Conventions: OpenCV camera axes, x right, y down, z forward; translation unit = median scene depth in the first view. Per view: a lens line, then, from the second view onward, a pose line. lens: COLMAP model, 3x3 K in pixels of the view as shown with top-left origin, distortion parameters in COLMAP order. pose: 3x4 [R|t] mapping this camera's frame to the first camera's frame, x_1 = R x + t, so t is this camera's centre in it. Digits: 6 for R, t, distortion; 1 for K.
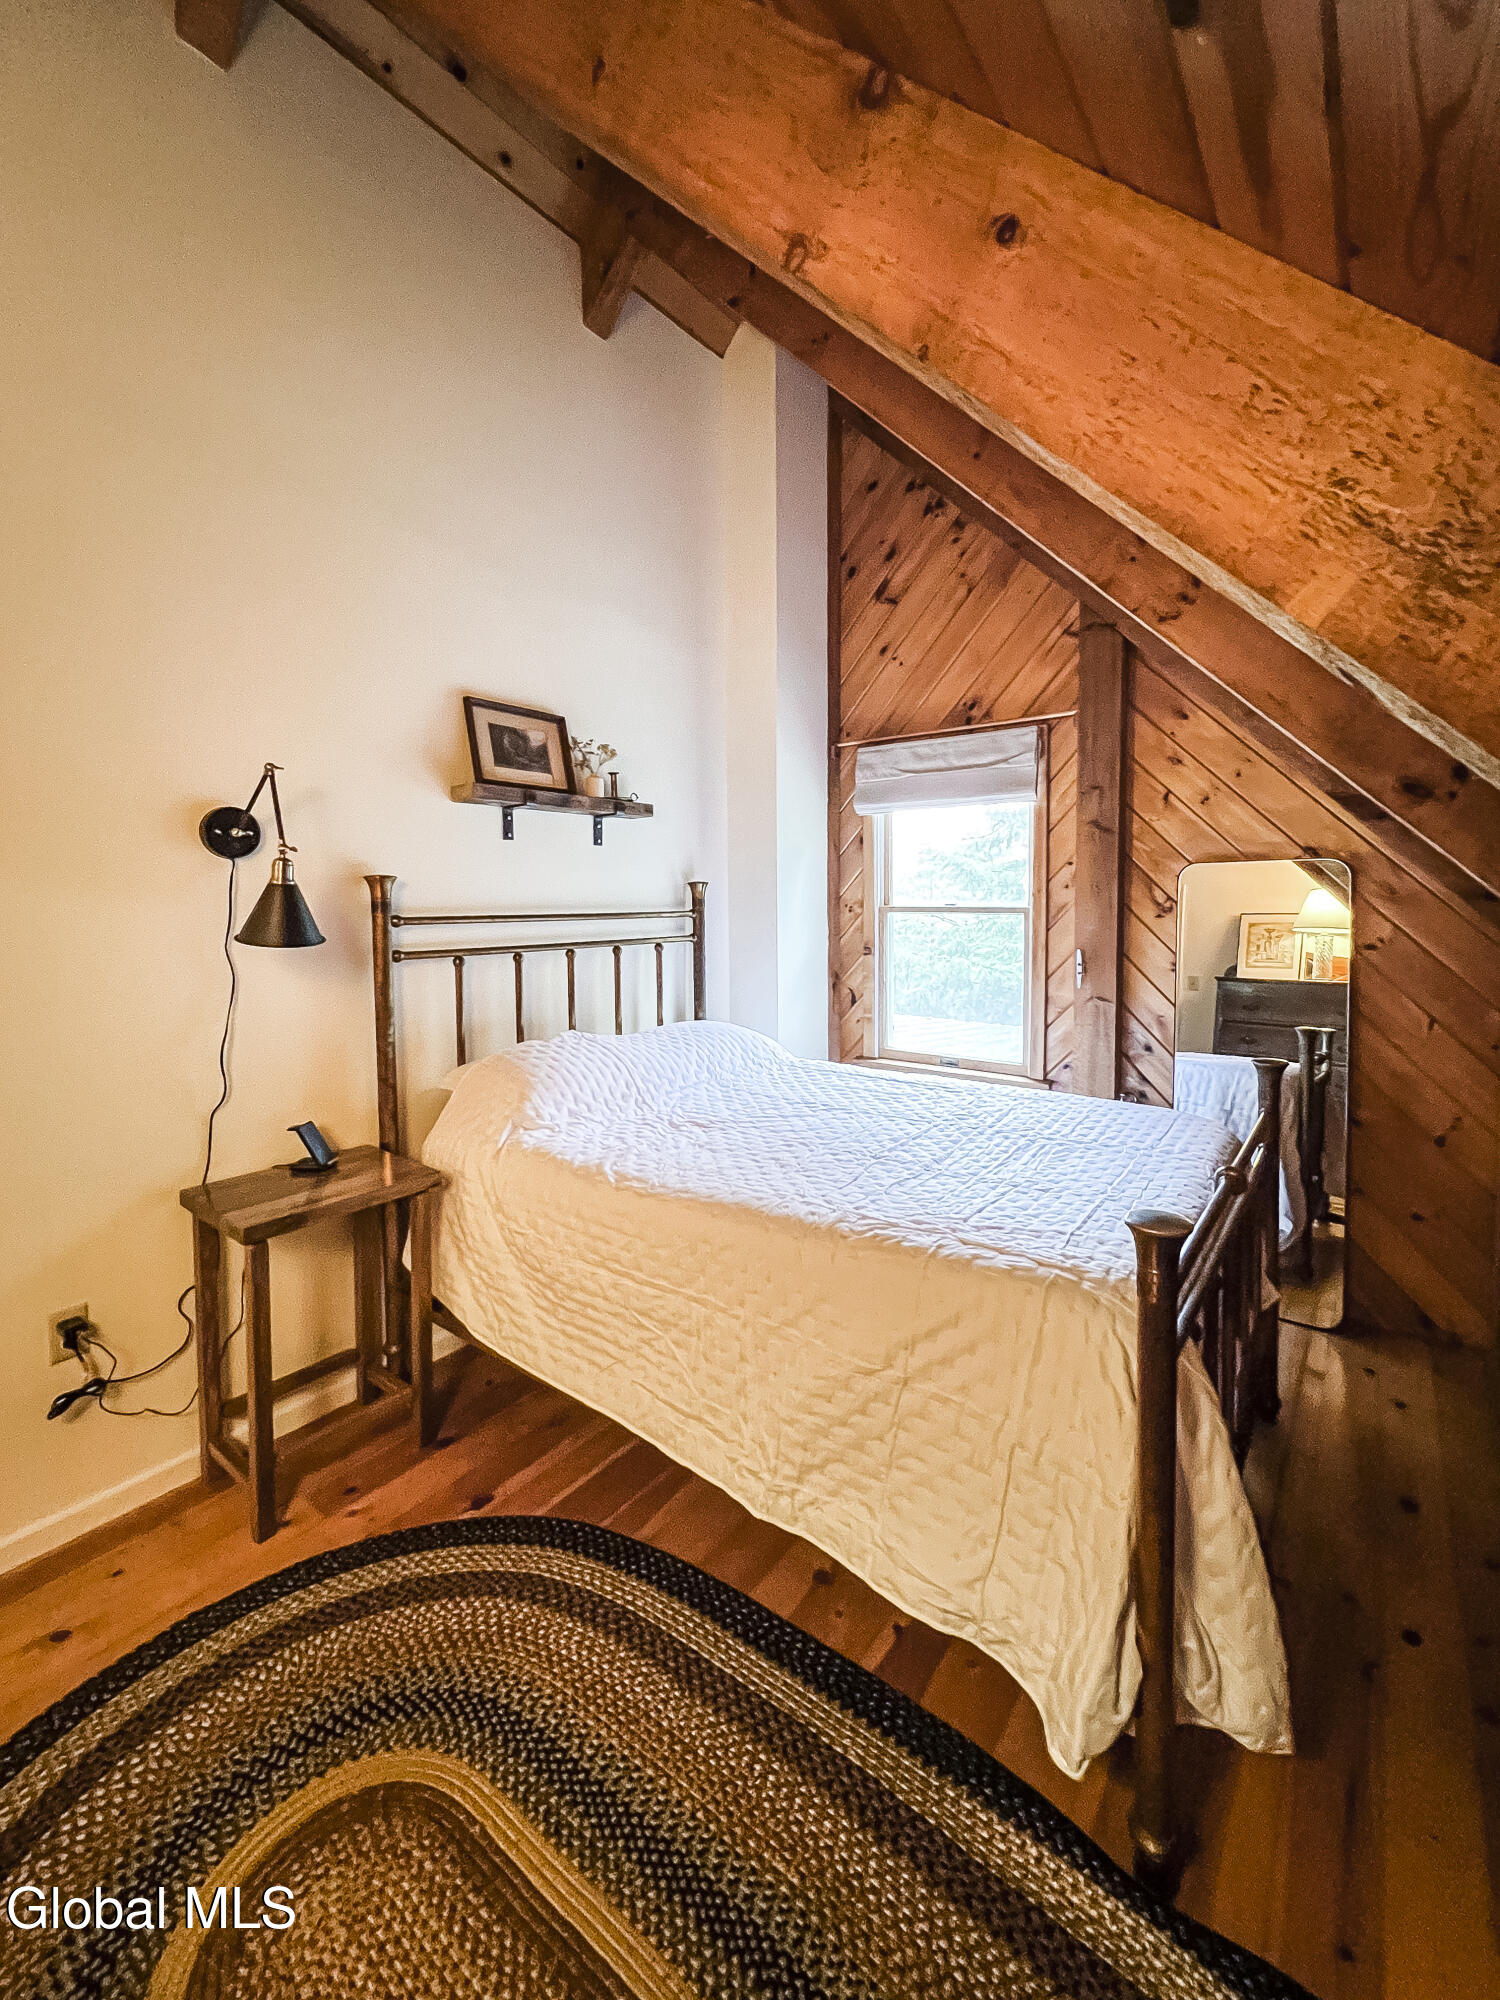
lens RADIAL K [[815.0, 0, 677.1], [0, 815.0, 928.2], [0, 0, 1]] dist [-0.005160, 0.000555]
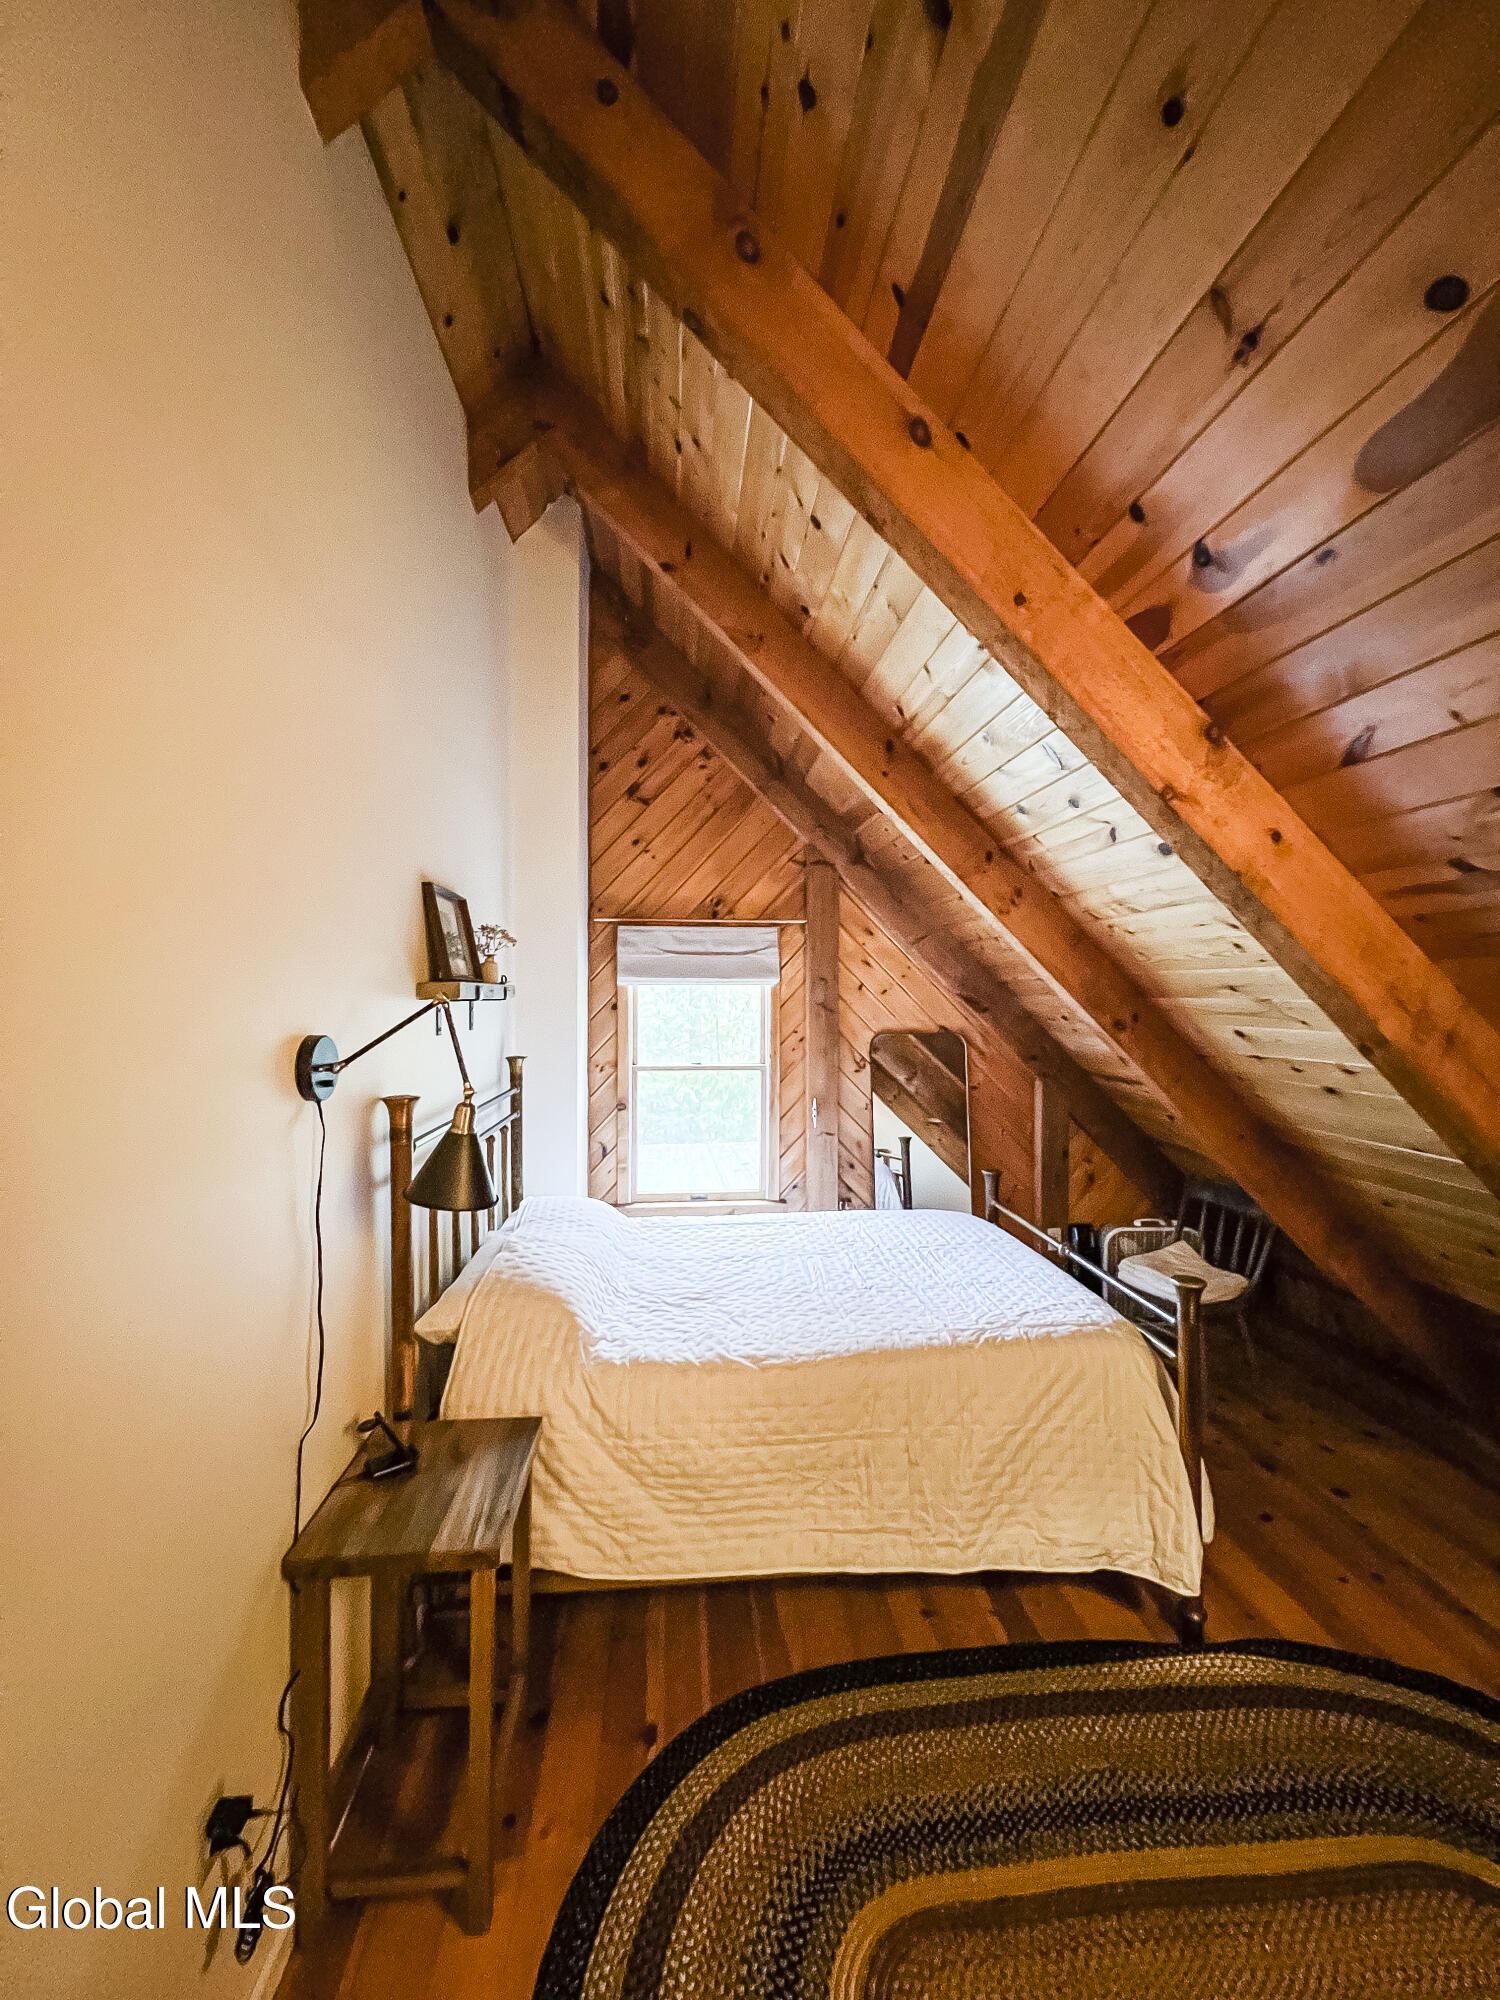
lens RADIAL K [[815.0, 0, 740.3], [0, 815.0, 998.7], [0, 0, 1]] dist [-0.005160, 0.000555]
pose [[0.731238, 0.001666, 0.682121, -0.767078], [0.032447, 0.998780, -0.037223, -0.138182], [-0.681351, 0.049352, 0.730292, 0.144055]]
